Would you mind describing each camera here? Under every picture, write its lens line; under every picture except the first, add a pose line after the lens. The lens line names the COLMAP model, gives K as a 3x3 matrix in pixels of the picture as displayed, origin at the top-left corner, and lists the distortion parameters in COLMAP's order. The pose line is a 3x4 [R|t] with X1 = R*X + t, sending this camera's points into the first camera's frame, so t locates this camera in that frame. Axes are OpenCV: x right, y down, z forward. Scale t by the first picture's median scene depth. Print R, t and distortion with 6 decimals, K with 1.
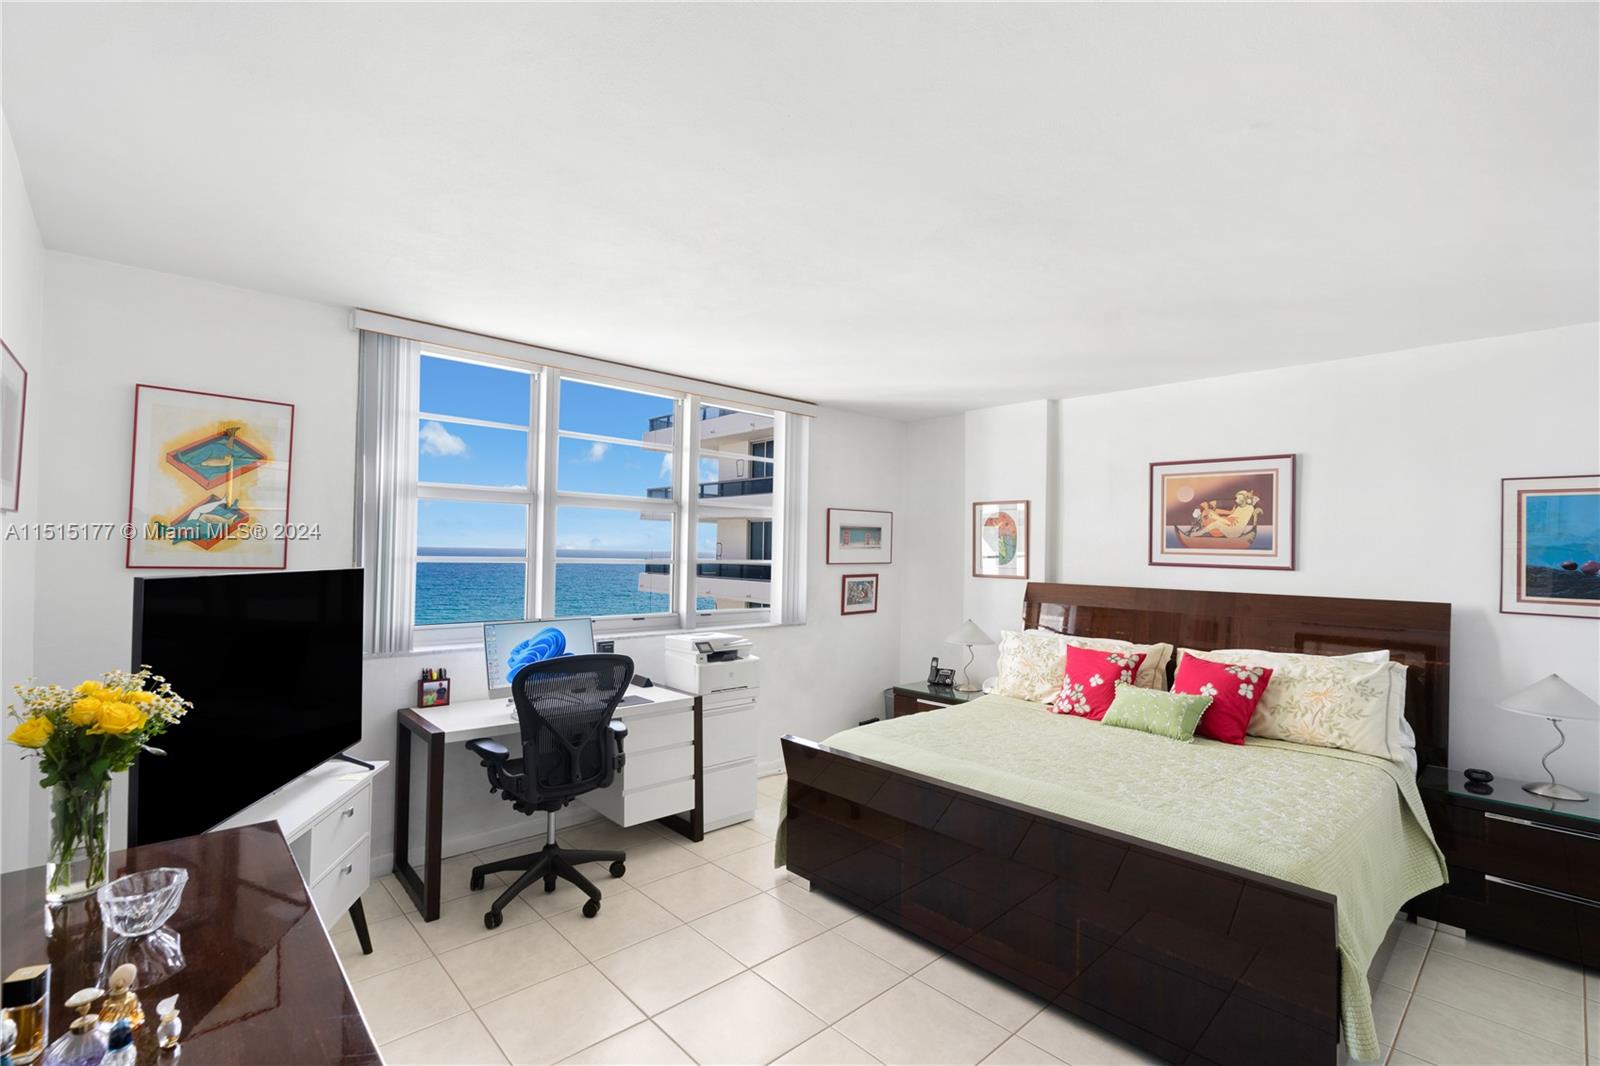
lens RADIAL K [[715.5, 0, 798.7], [0, 715.5, 537.5], [0, 0, 1]] dist [-0.011671, 0.000820]
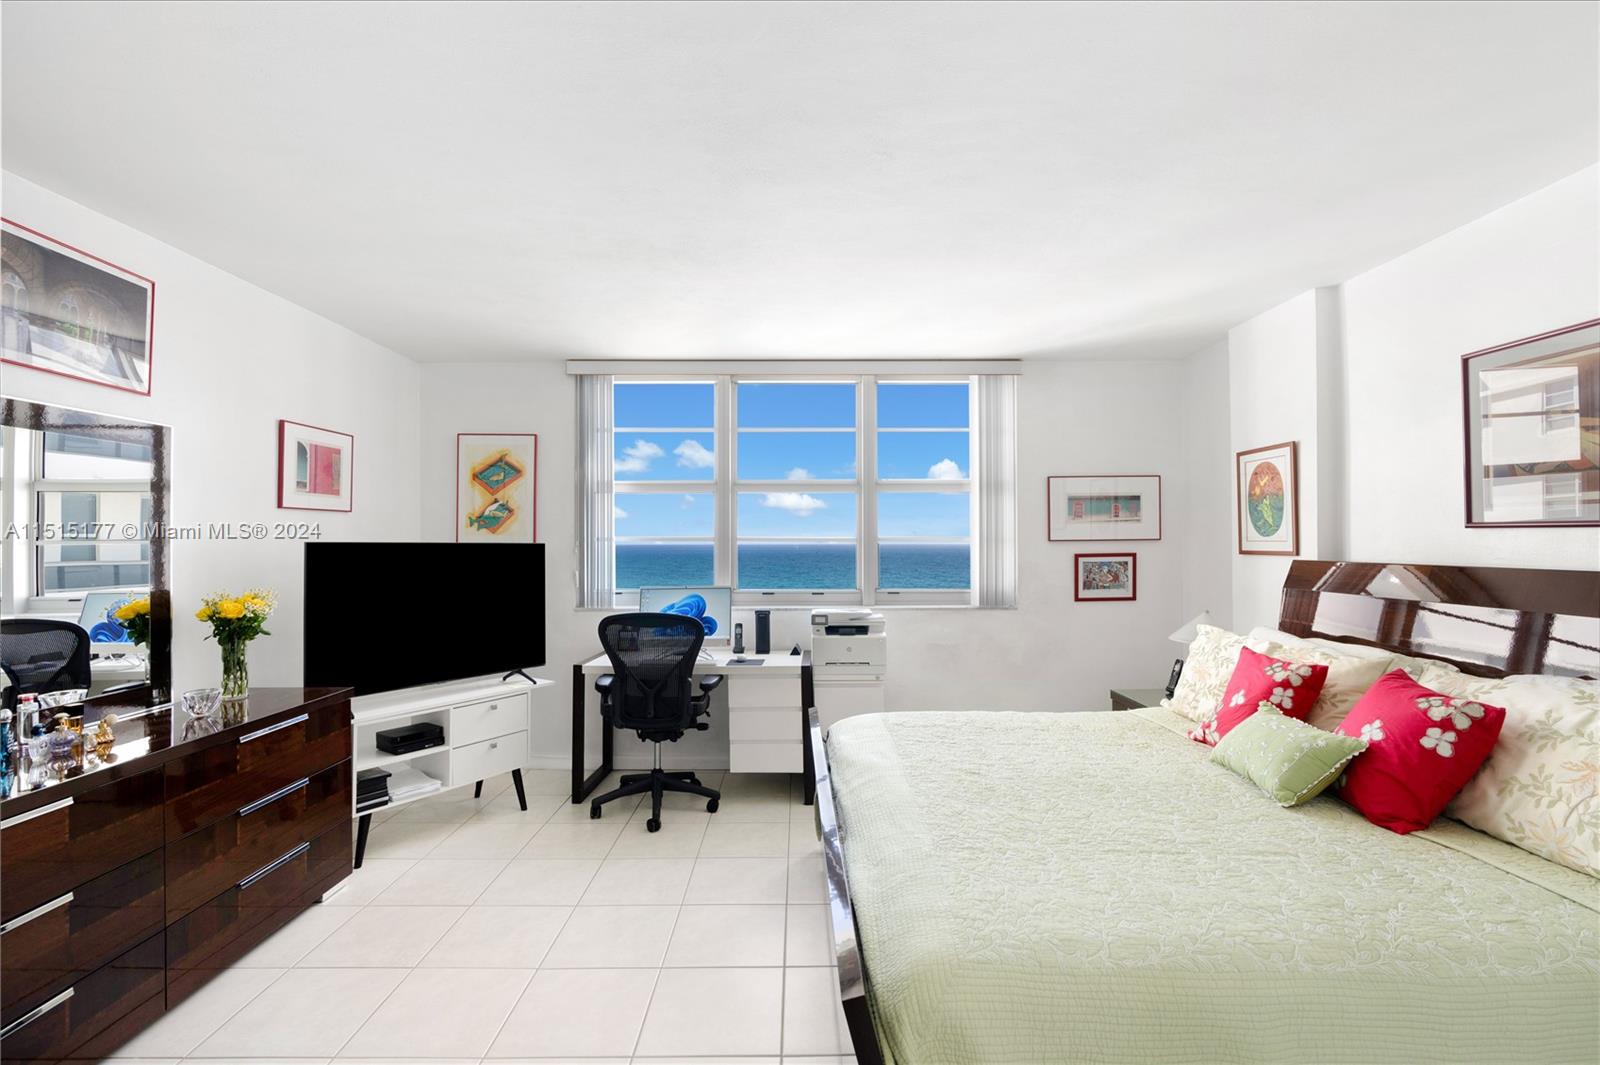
lens RADIAL K [[711.1, 0, 800.0], [0, 711.1, 532.5], [0, 0, 1]] dist [-0.007455, 0.000676]
pose [[0.741018, -0.028176, -0.670894, 0.561879], [0.027538, 0.999554, -0.011563, 0.040443], [0.670920, -0.009906, 0.741463, 0.230579]]
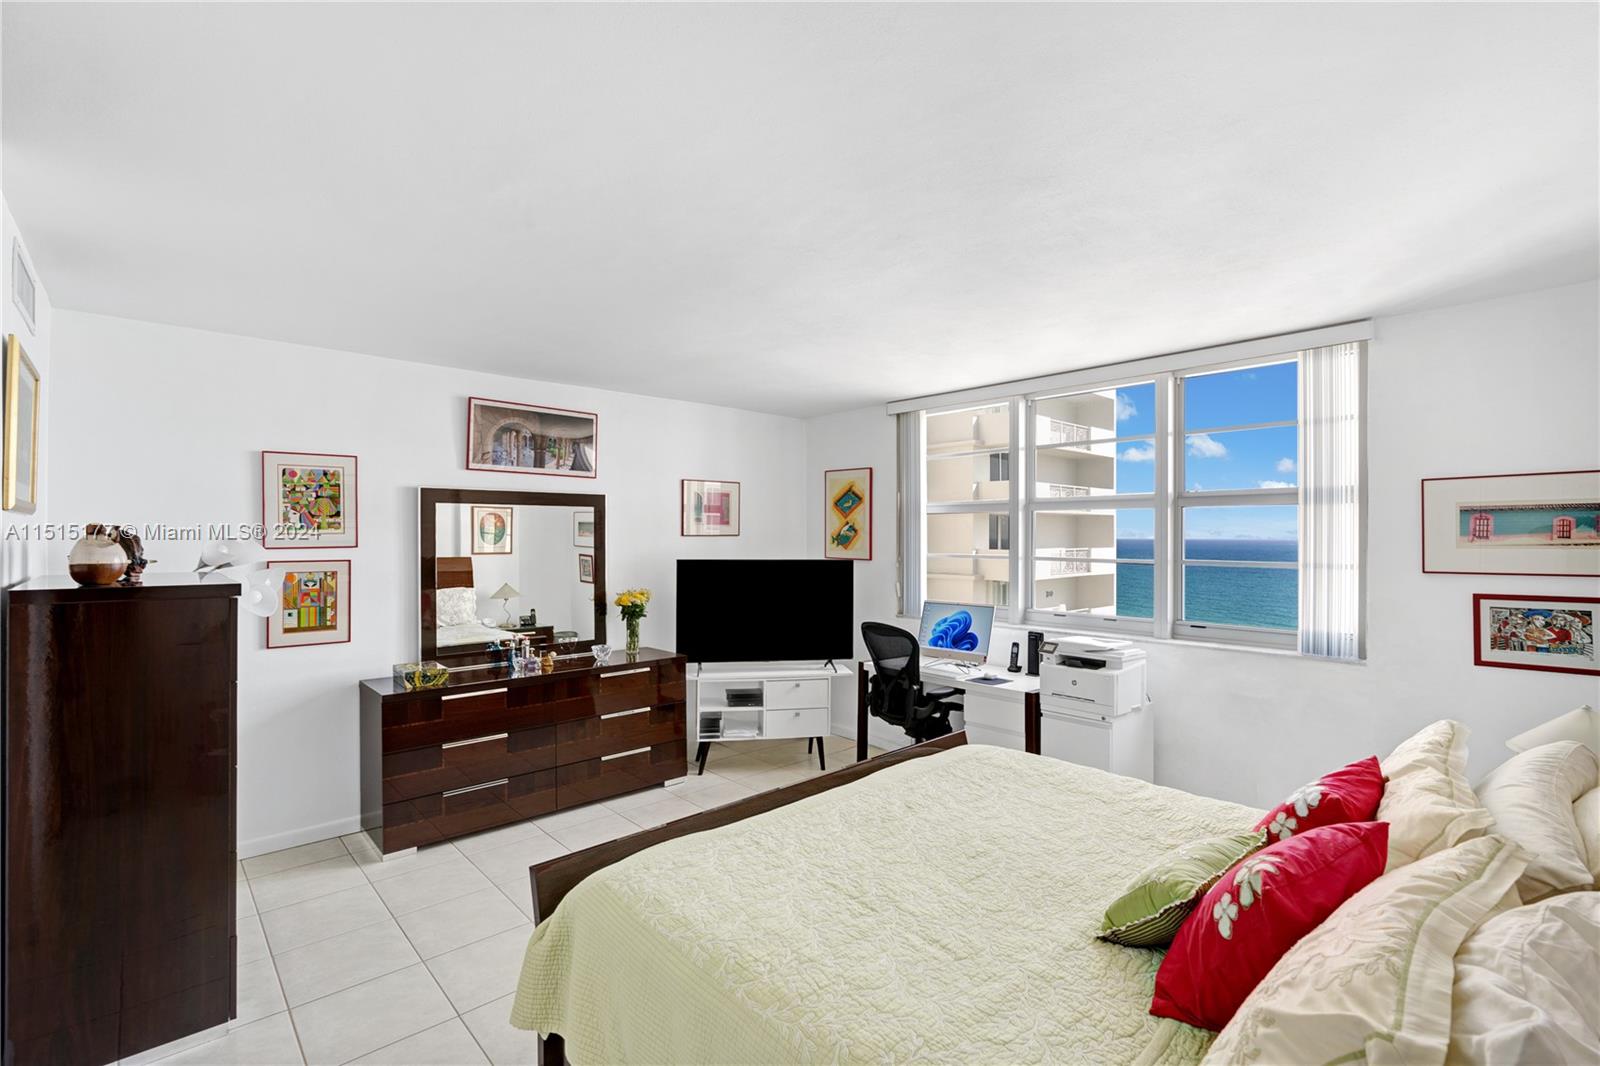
lens RADIAL K [[722.6, 0, 803.3], [0, 722.6, 533.9], [0, 0, 1]] dist [-0.011067, 0.000472]
pose [[0.006414, -0.021074, -0.999757, 0.906144], [0.017582, 0.999626, -0.020958, 0.011455], [0.999825, -0.017443, 0.006782, 0.683510]]
